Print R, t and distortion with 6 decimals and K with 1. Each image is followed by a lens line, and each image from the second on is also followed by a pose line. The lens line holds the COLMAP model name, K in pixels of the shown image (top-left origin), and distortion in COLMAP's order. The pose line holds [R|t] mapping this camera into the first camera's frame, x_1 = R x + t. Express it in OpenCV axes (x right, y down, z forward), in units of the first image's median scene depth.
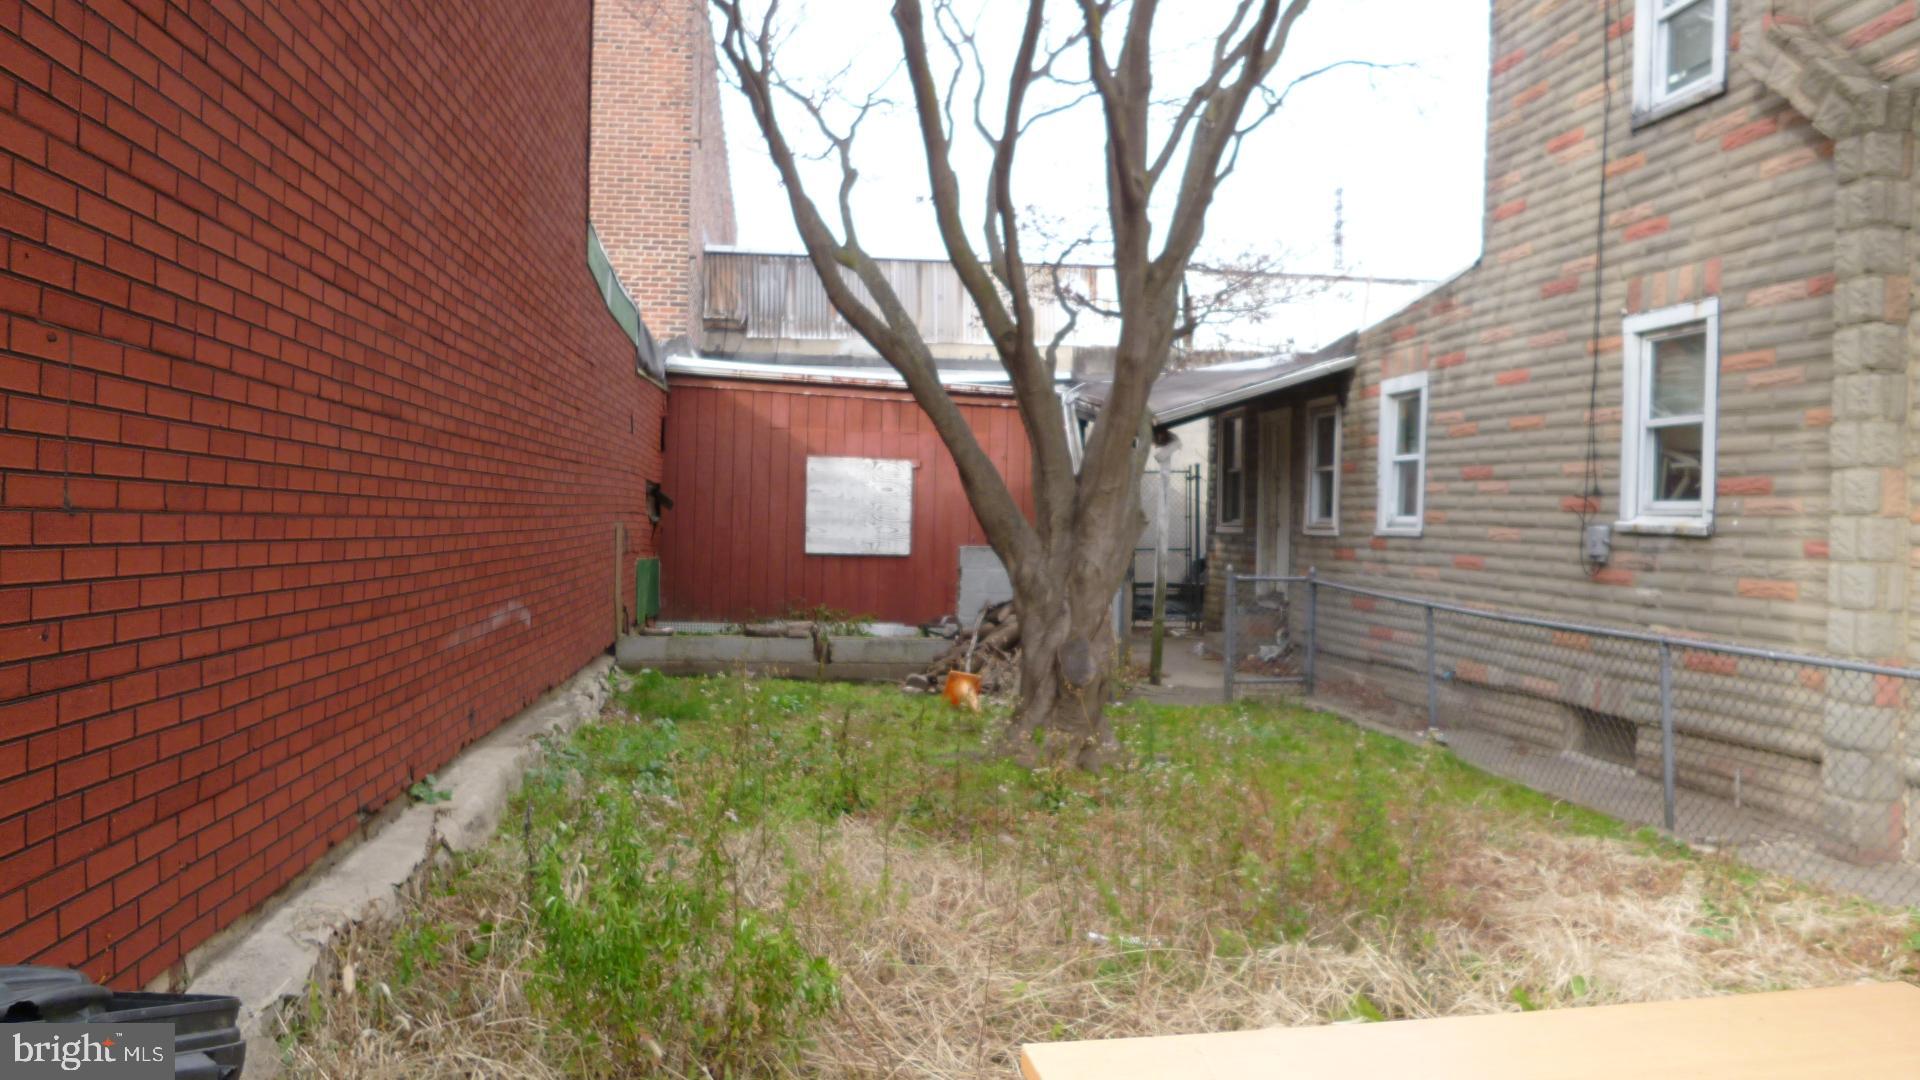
lens RADIAL K [[1391.3, 0, 959.0], [0, 1391.3, 537.5], [0, 0, 1]] dist [-0.059035, 0.021958]
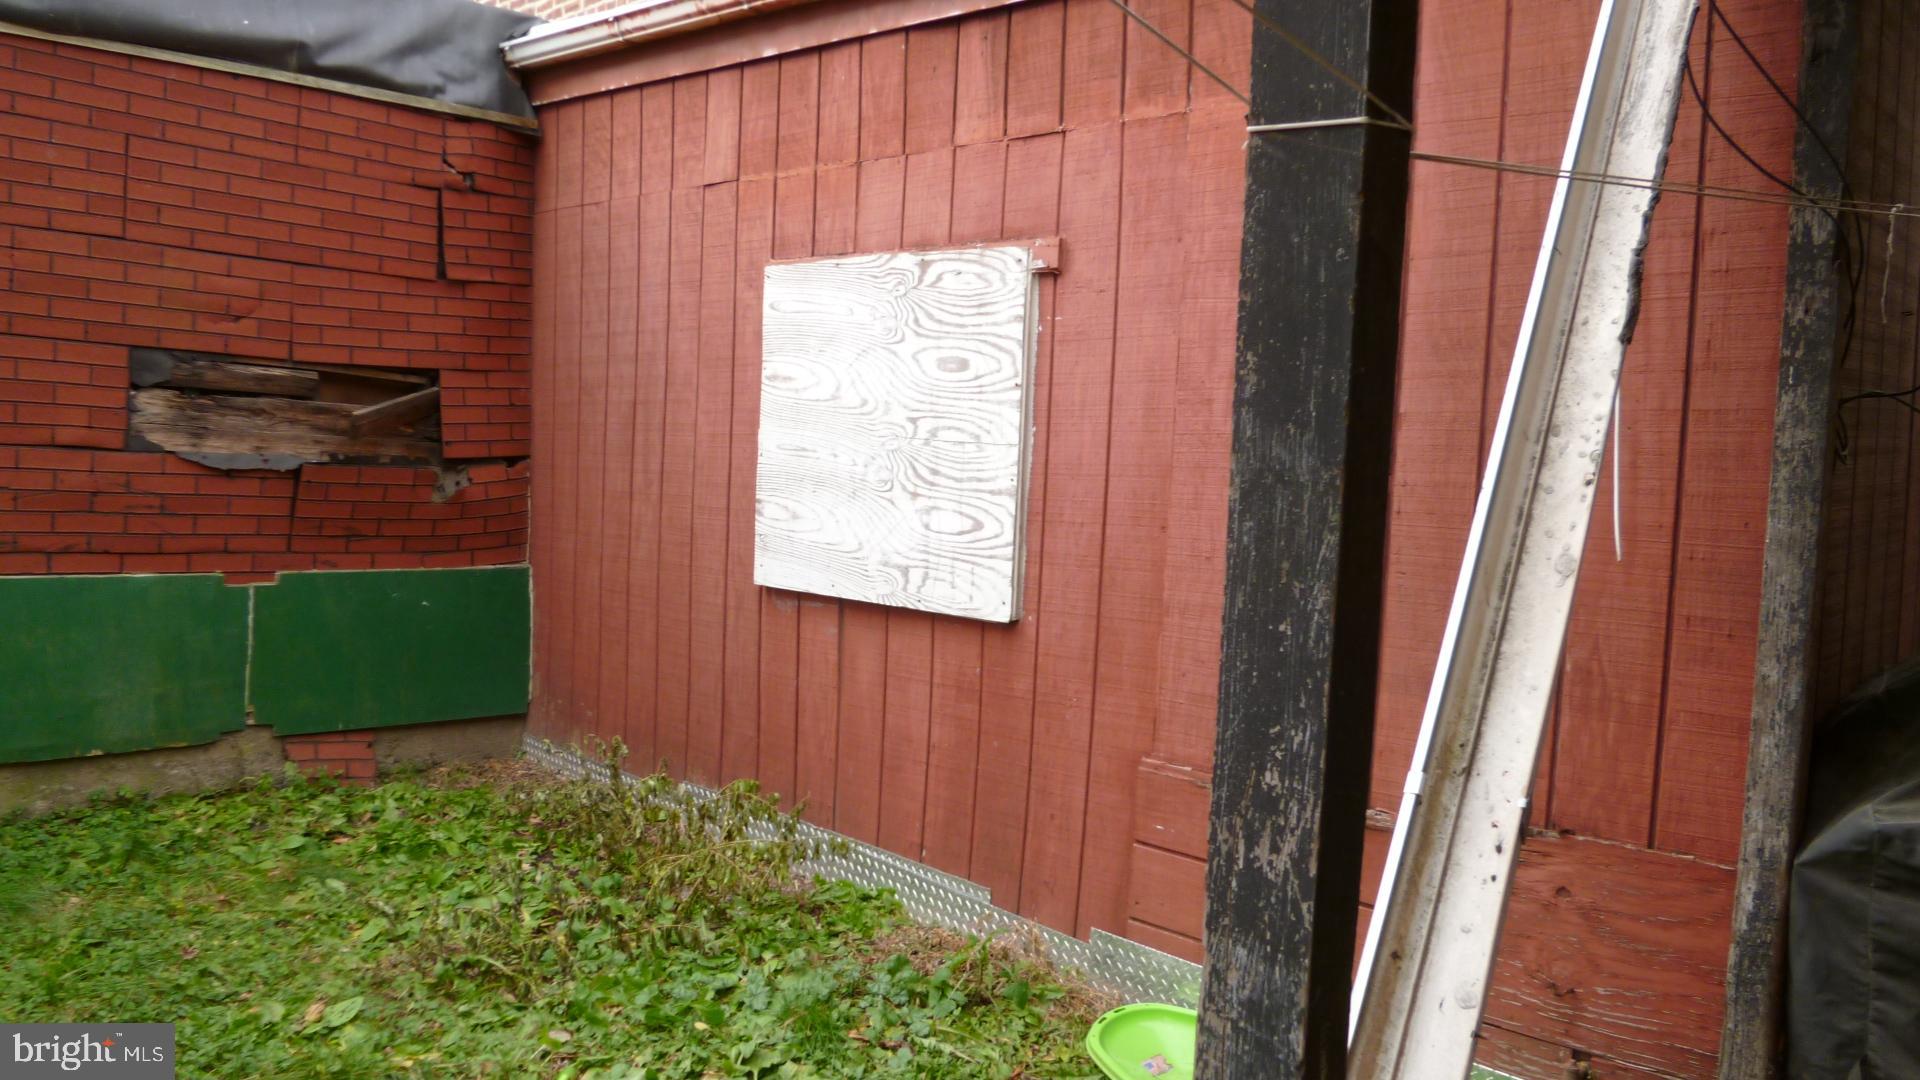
lens RADIAL K [[1391.3, 0, 955.9], [0, 1391.3, 544.6], [0, 0, 1]] dist [-0.059035, 0.021958]
pose [[0.631578, 0.055548, -0.773320, 0.245091], [-0.032131, 0.998449, 0.045477, -0.021142], [0.774646, -0.003875, 0.632383, 1.374892]]
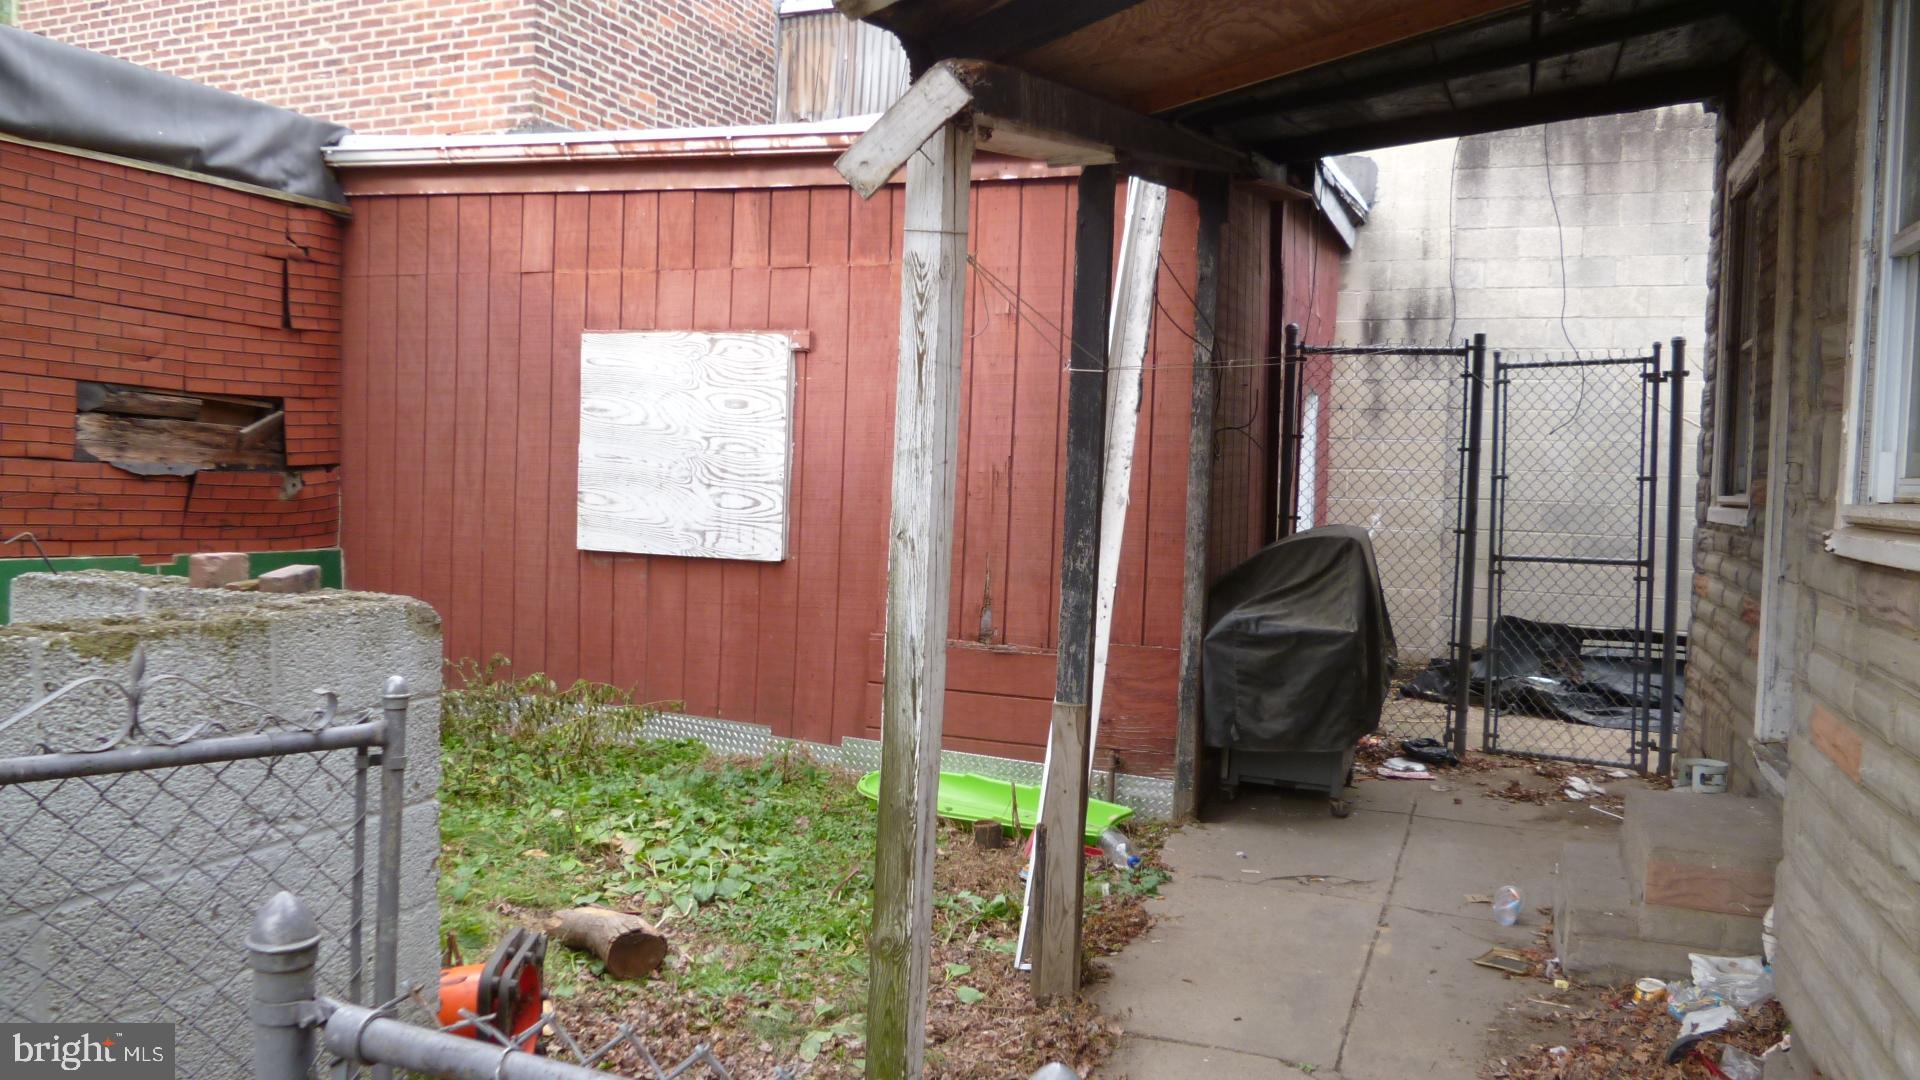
lens RADIAL K [[1391.3, 0, 961.4], [0, 1391.3, 540.1], [0, 0, 1]] dist [-0.059035, 0.021958]
pose [[0.877403, 0.027952, -0.478939, 0.339920], [-0.016546, 0.999470, 0.028020, -0.010733], [0.479469, -0.016660, 0.877401, 1.095534]]
